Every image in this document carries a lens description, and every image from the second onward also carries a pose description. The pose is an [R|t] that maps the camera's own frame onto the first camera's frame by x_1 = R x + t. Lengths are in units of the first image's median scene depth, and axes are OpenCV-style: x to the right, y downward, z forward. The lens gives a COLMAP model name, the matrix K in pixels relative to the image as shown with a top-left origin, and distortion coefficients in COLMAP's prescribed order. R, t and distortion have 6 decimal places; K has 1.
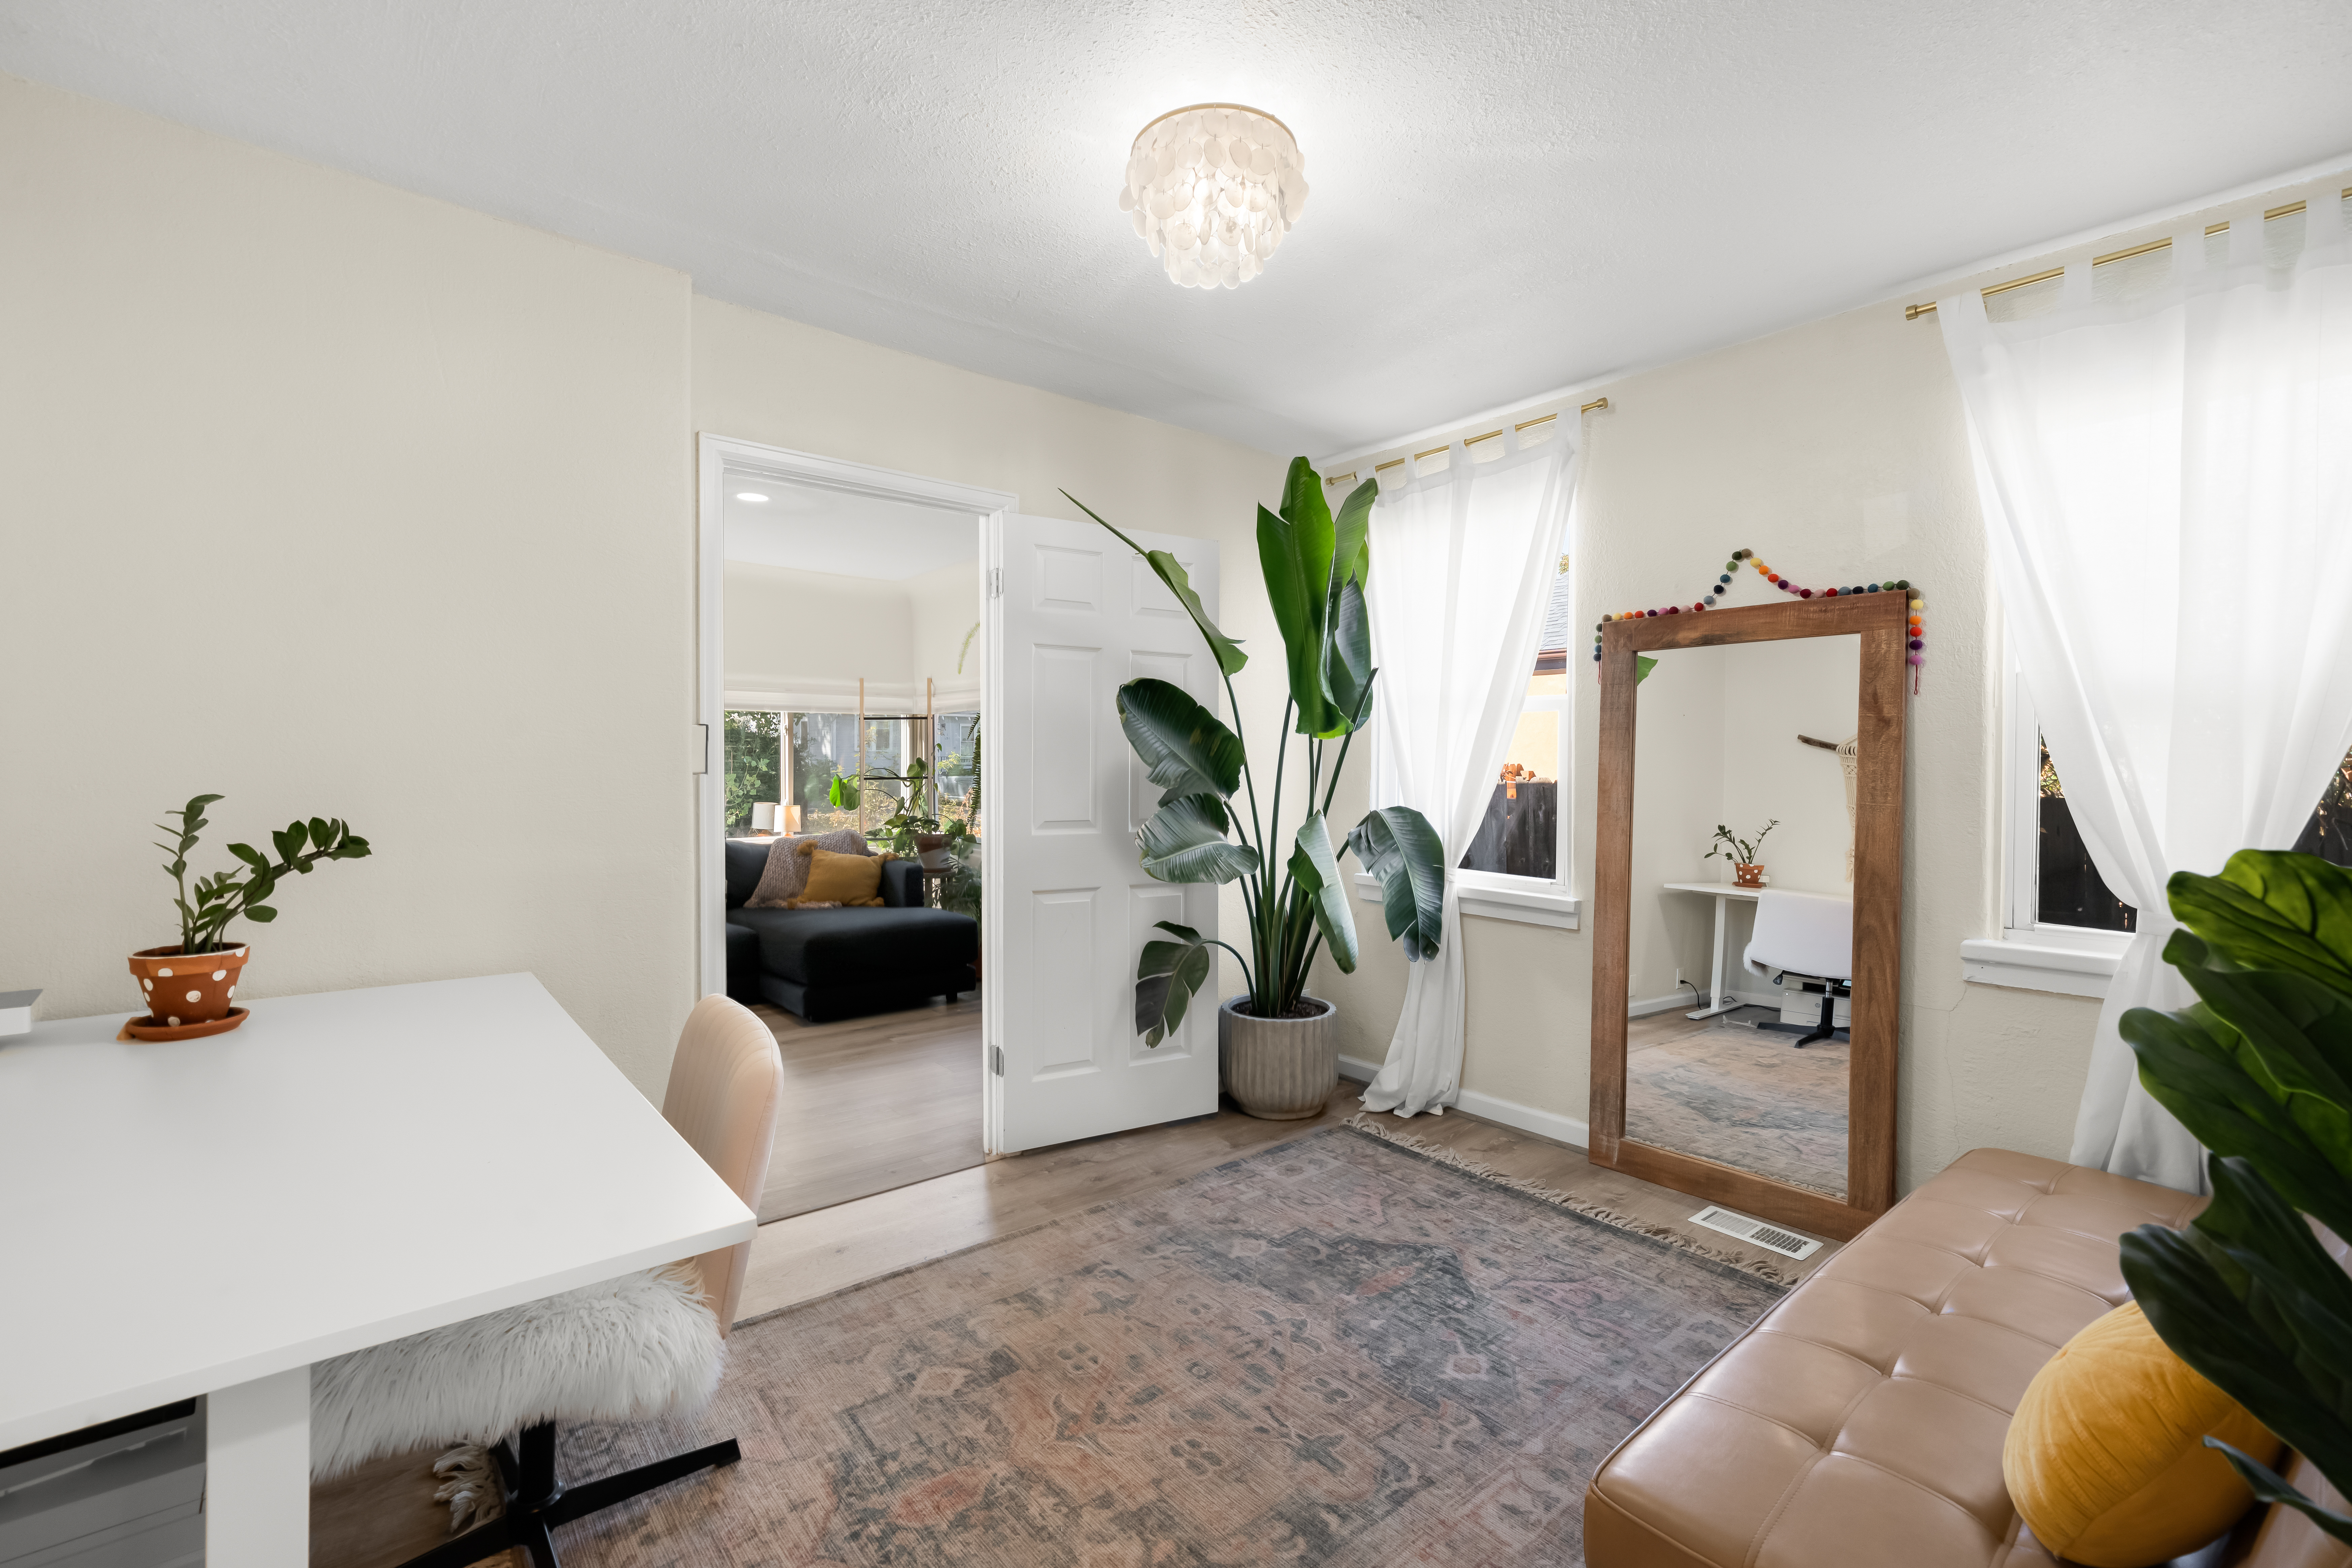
lens RADIAL K [[1025.4, 0, 1166.3], [0, 1025.4, 783.2], [0, 0, 1]] dist [0.000655, 0.000128]
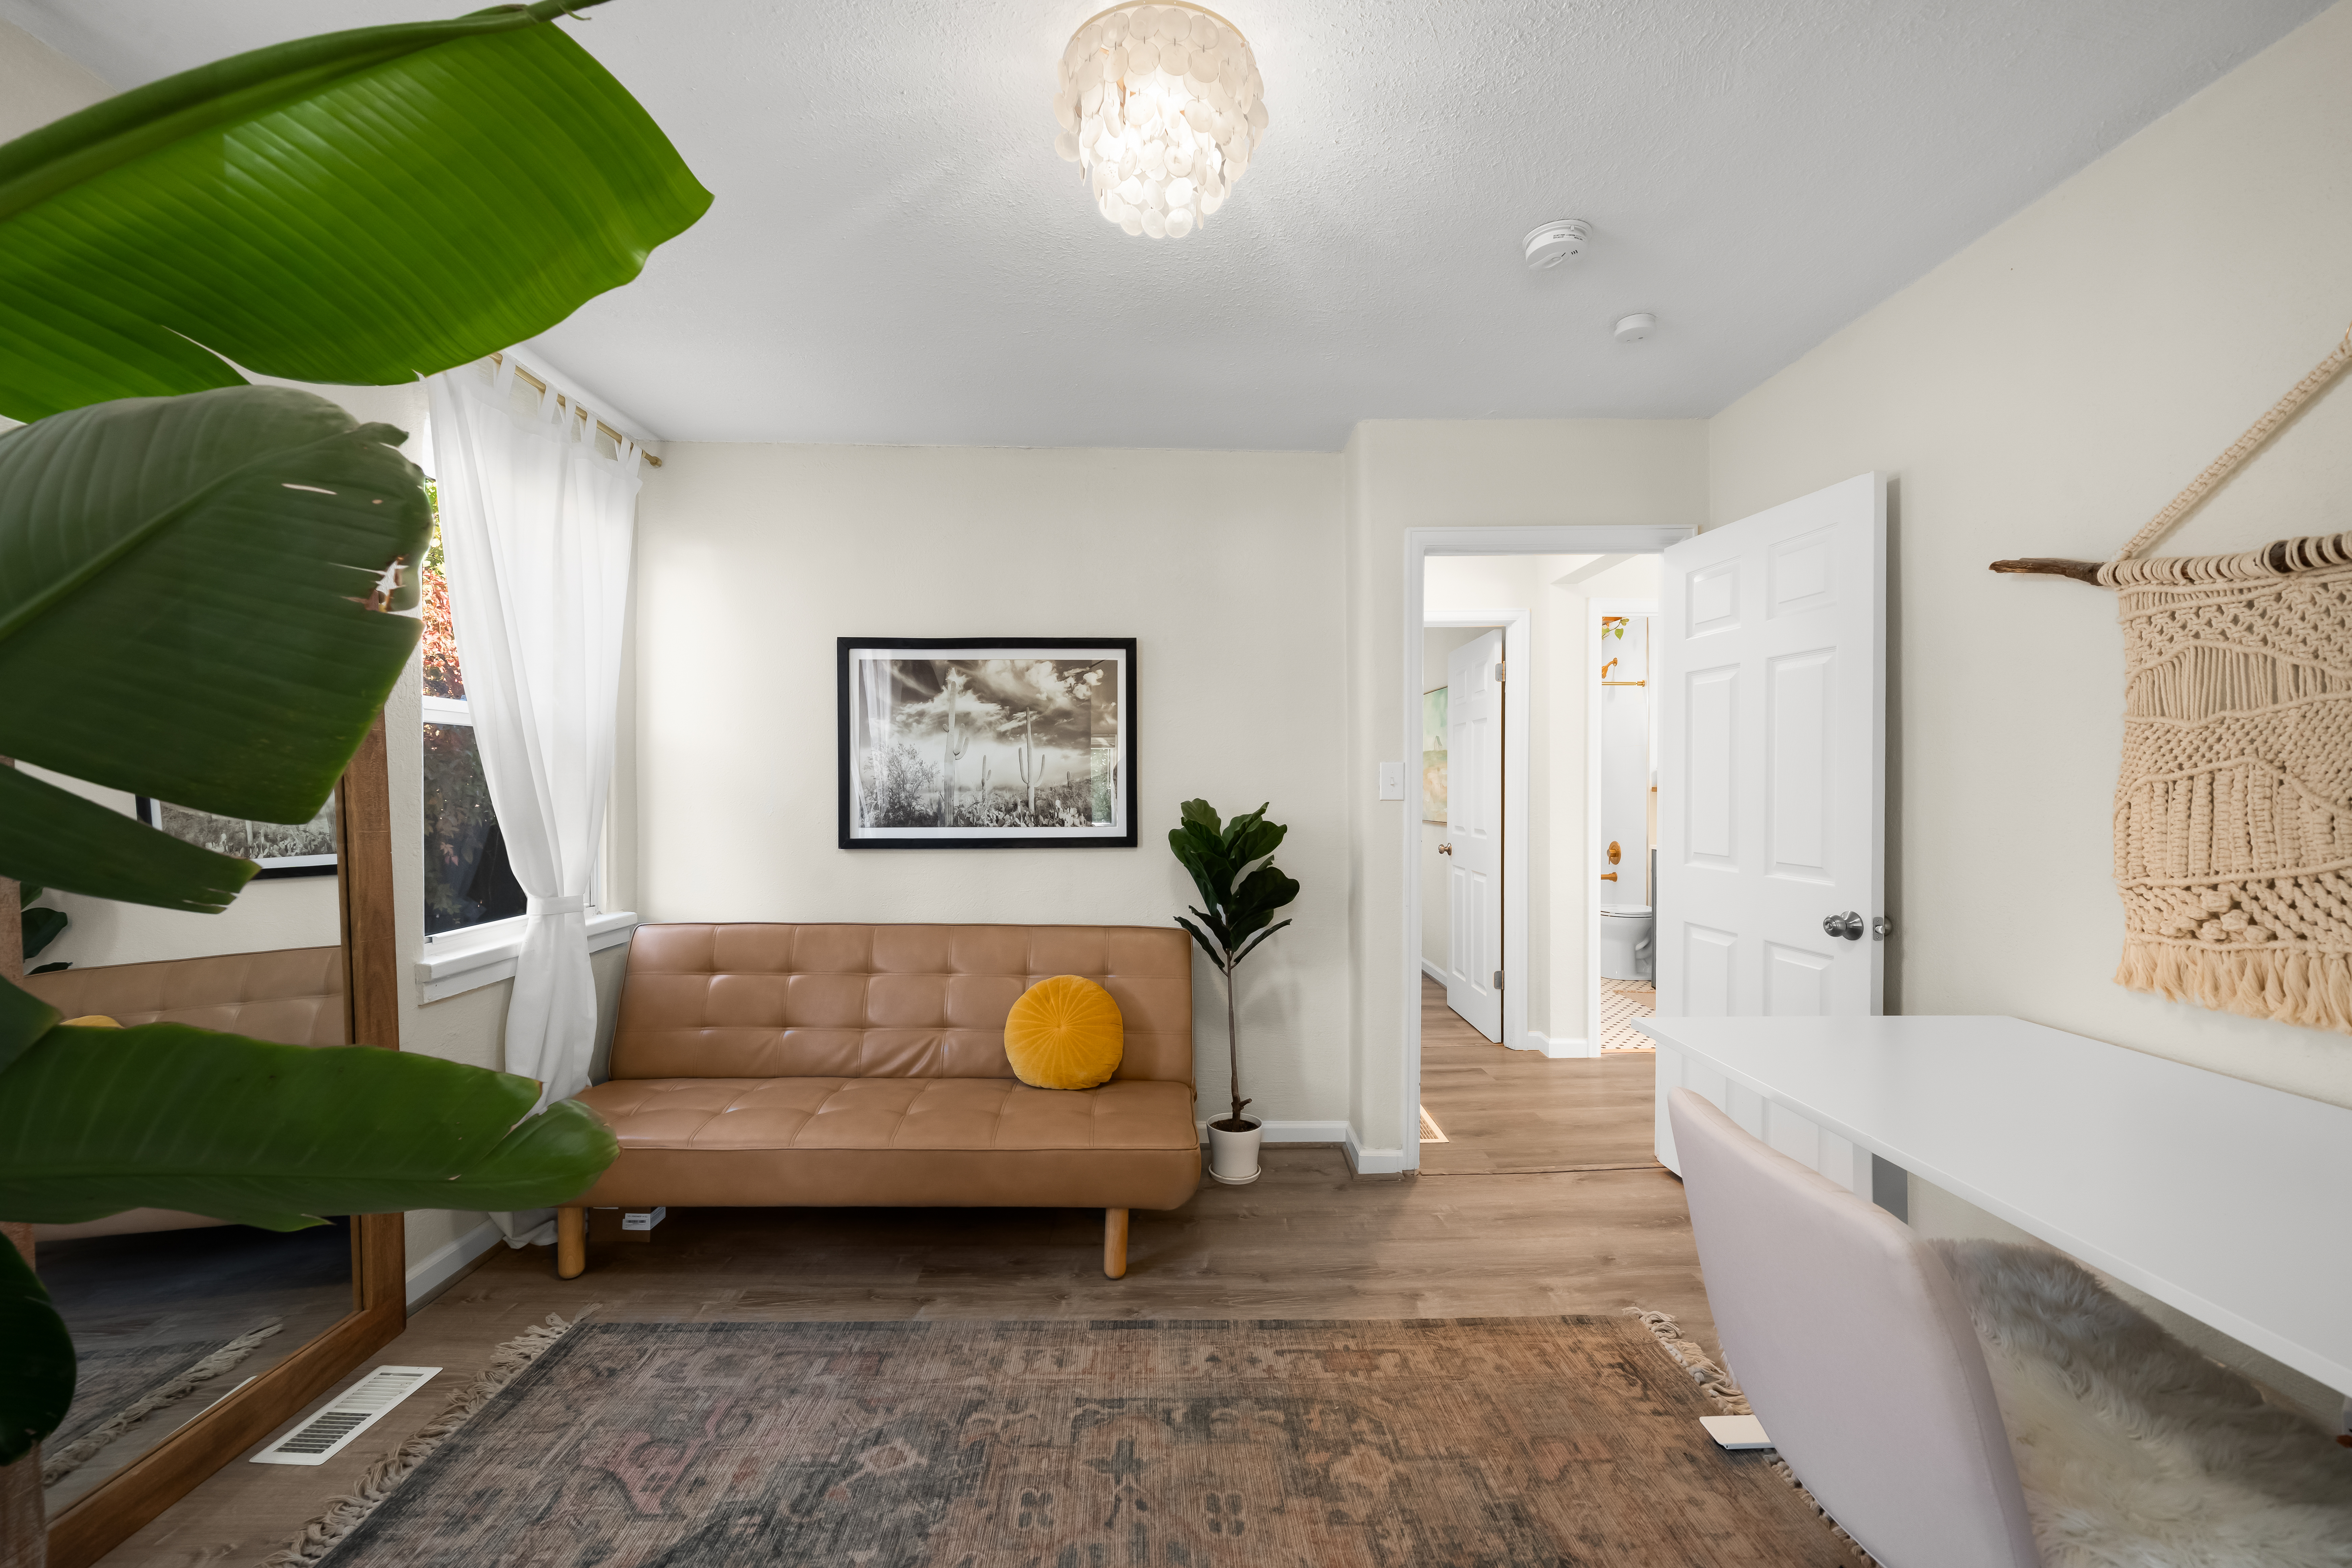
lens RADIAL K [[935.1, 0, 1176.0], [0, 935.1, 784.0], [0, 0, 1]] dist [-0.003504, -0.000128]
pose [[-0.786733, -0.004601, 0.617276, -0.477417], [0.012460, 0.999650, 0.023331, -0.045070], [-0.617168, 0.026046, -0.786400, 1.724158]]
